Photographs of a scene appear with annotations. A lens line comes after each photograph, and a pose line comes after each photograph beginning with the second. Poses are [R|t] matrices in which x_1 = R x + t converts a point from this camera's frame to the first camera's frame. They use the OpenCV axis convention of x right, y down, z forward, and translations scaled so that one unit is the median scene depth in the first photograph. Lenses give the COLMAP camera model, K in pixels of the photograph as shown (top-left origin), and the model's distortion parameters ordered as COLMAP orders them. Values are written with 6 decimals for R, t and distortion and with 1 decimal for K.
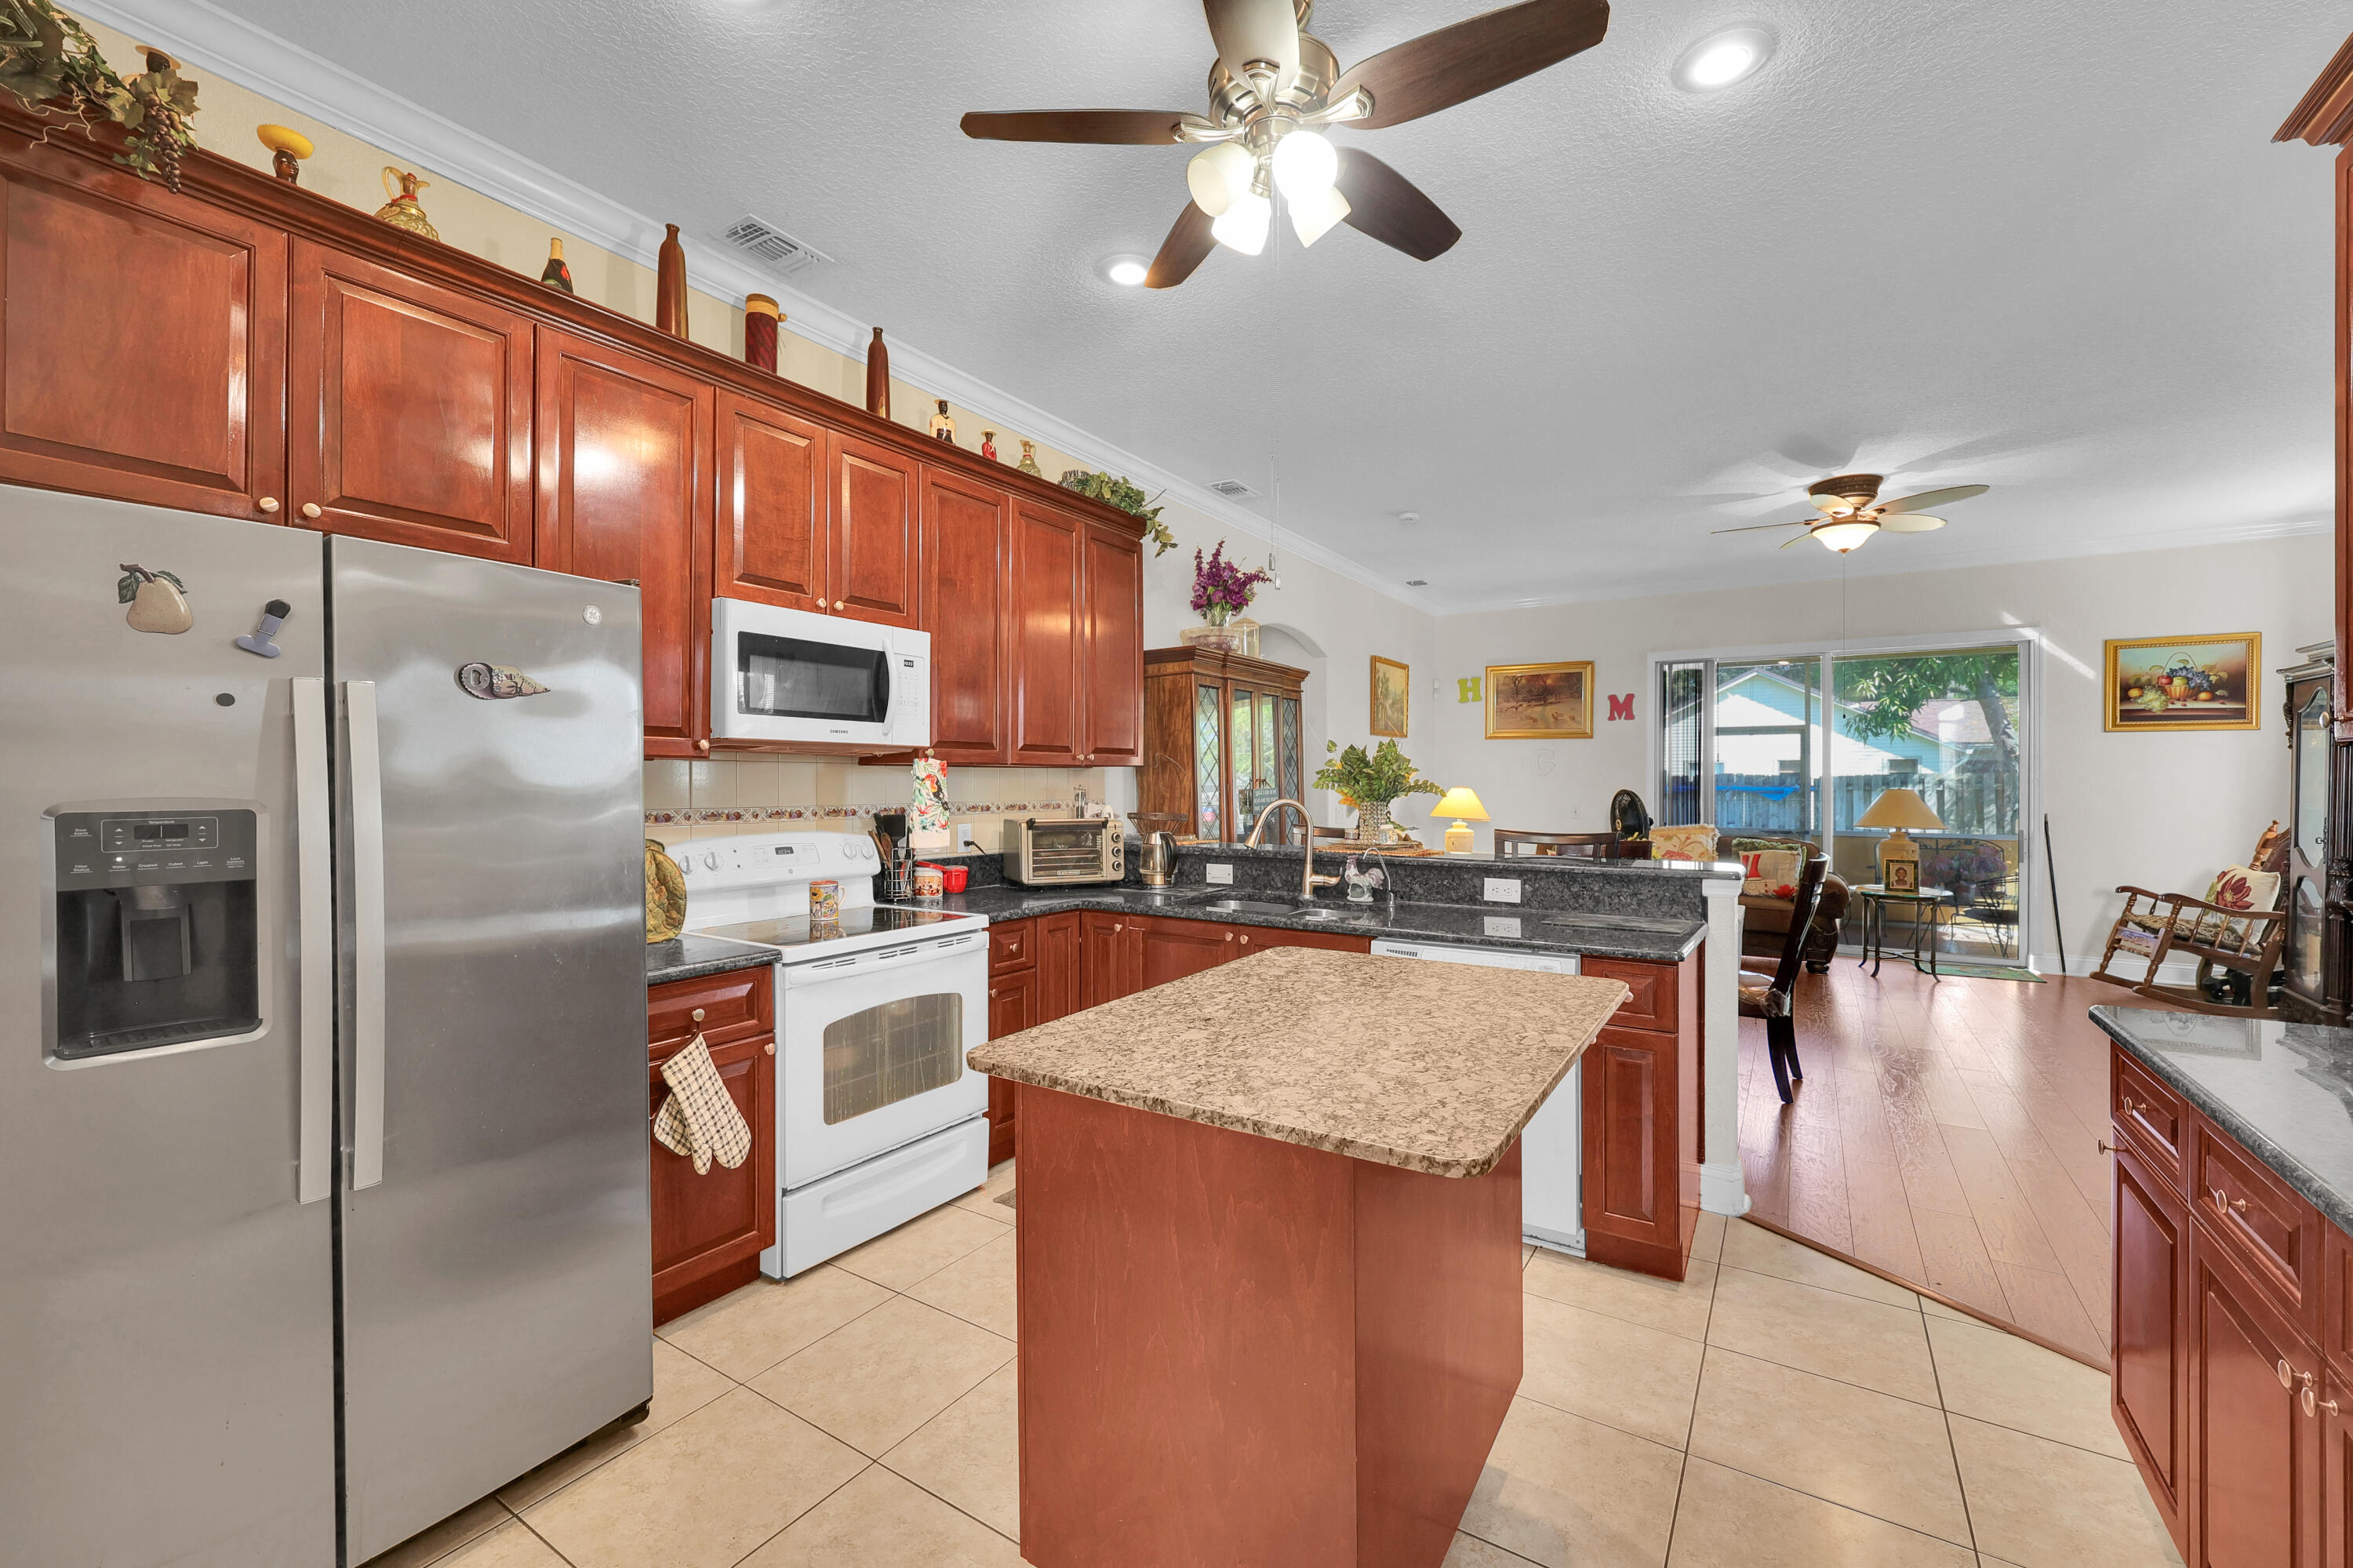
lens RADIAL K [[968.9, 0, 1185.2], [0, 968.9, 783.3], [0, 0, 1]] dist [0.000979, 0.000641]
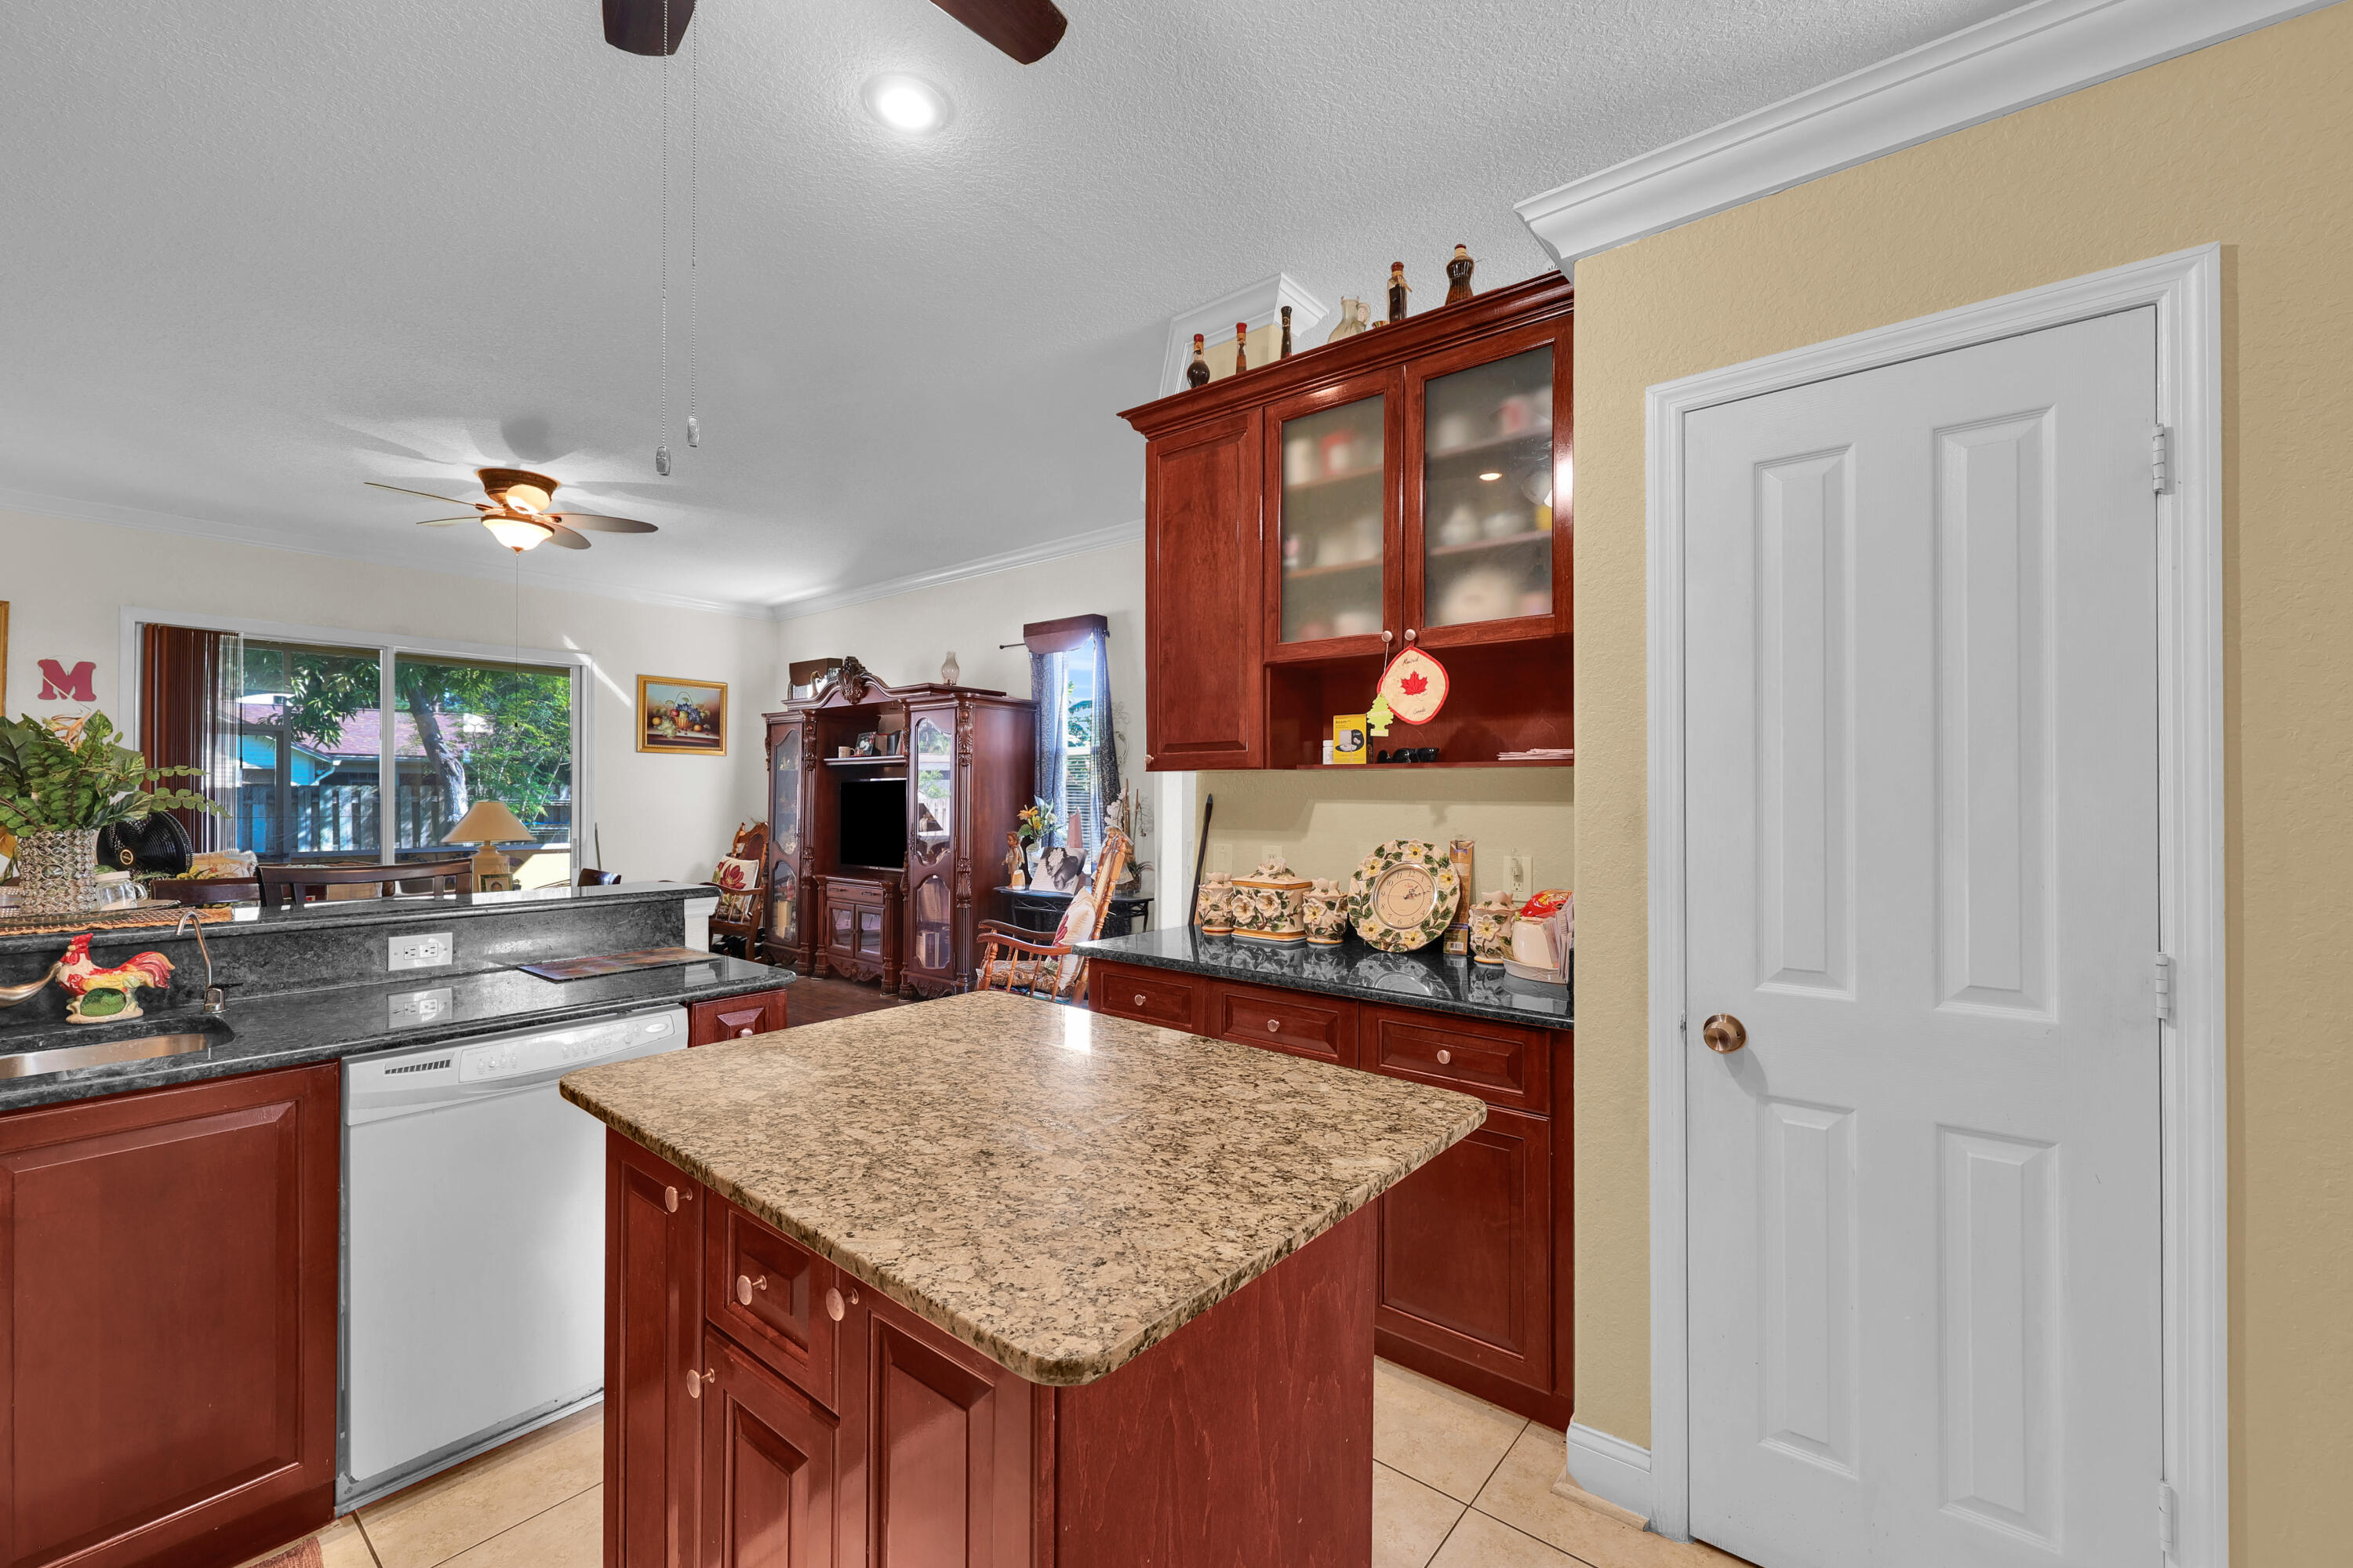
lens RADIAL K [[968.9, 0, 1194.2], [0, 968.9, 784.1], [0, 0, 1]] dist [0.000979, 0.000641]
pose [[0.104796, 0.010943, 0.994434, -0.283271], [0.001011, 0.999938, -0.011110, 0.000558], [-0.994493, 0.002170, 0.104778, 0.362409]]
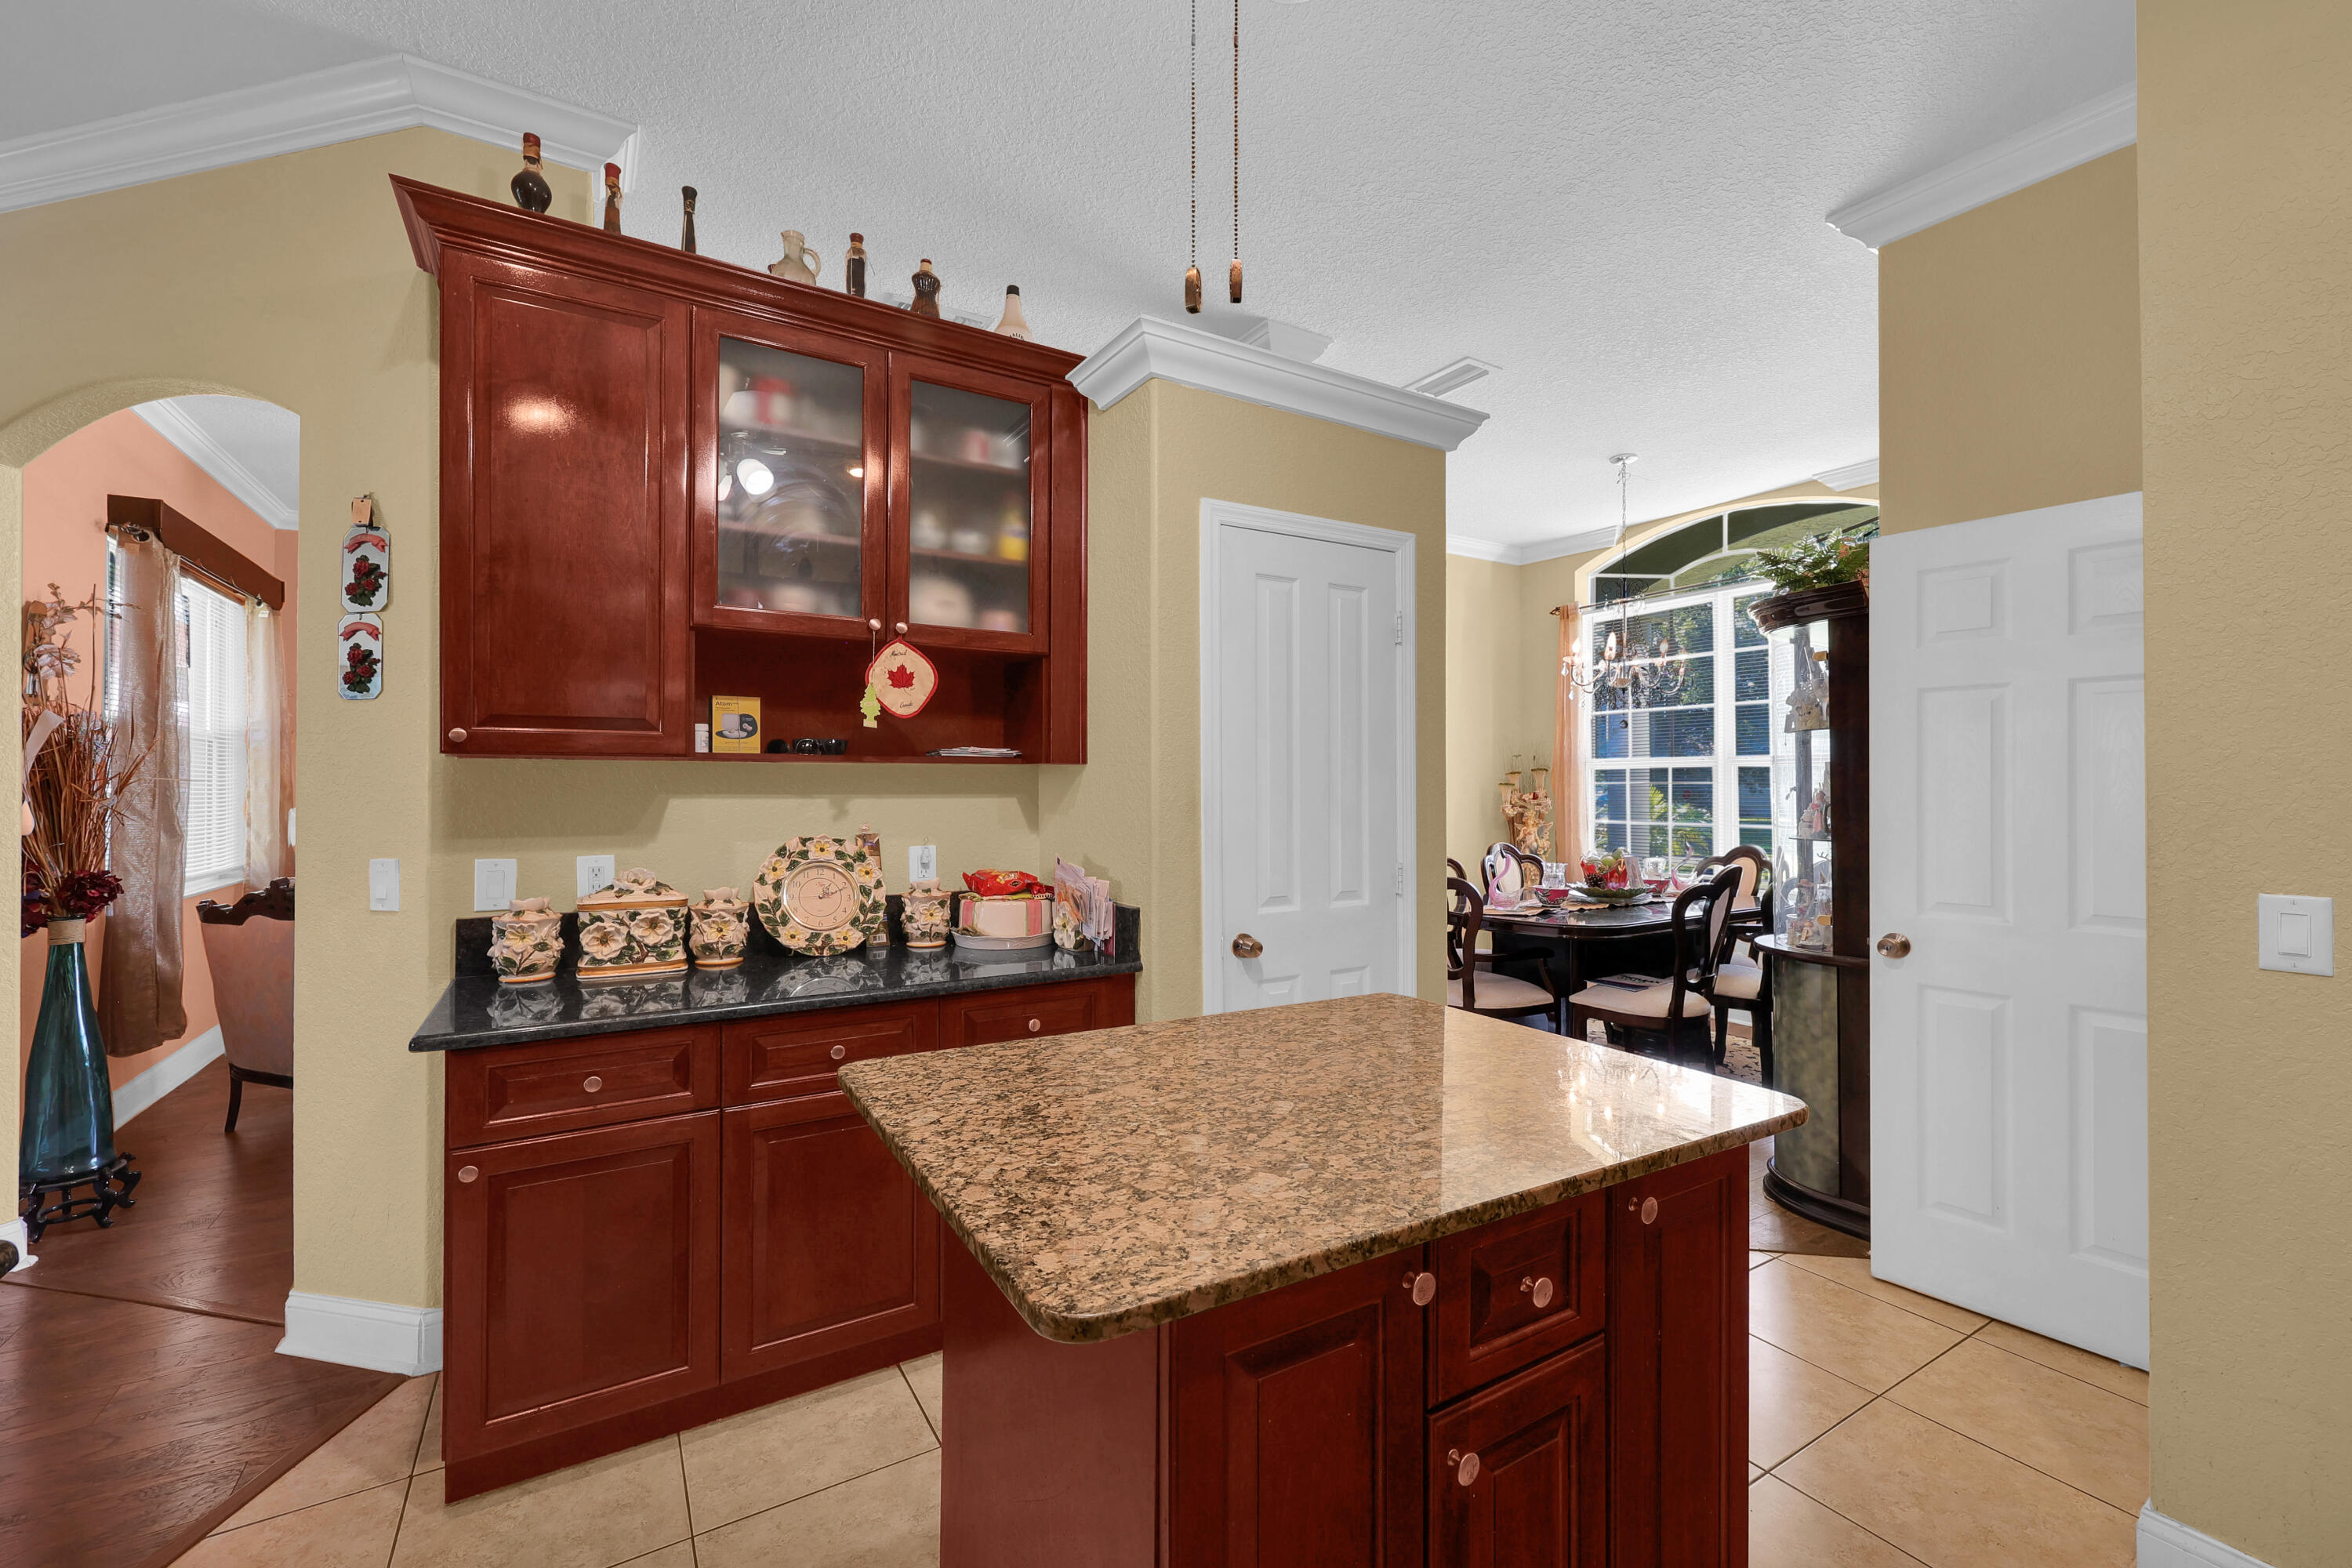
lens RADIAL K [[968.4, 0, 1137.7], [0, 968.4, 778.2], [0, 0, 1]] dist [0.000979, 0.000641]
pose [[-0.893563, 0.005229, 0.448907, -0.033783], [0.002586, 0.999976, -0.006501, -0.001747], [-0.448930, -0.004648, -0.893555, 0.828641]]
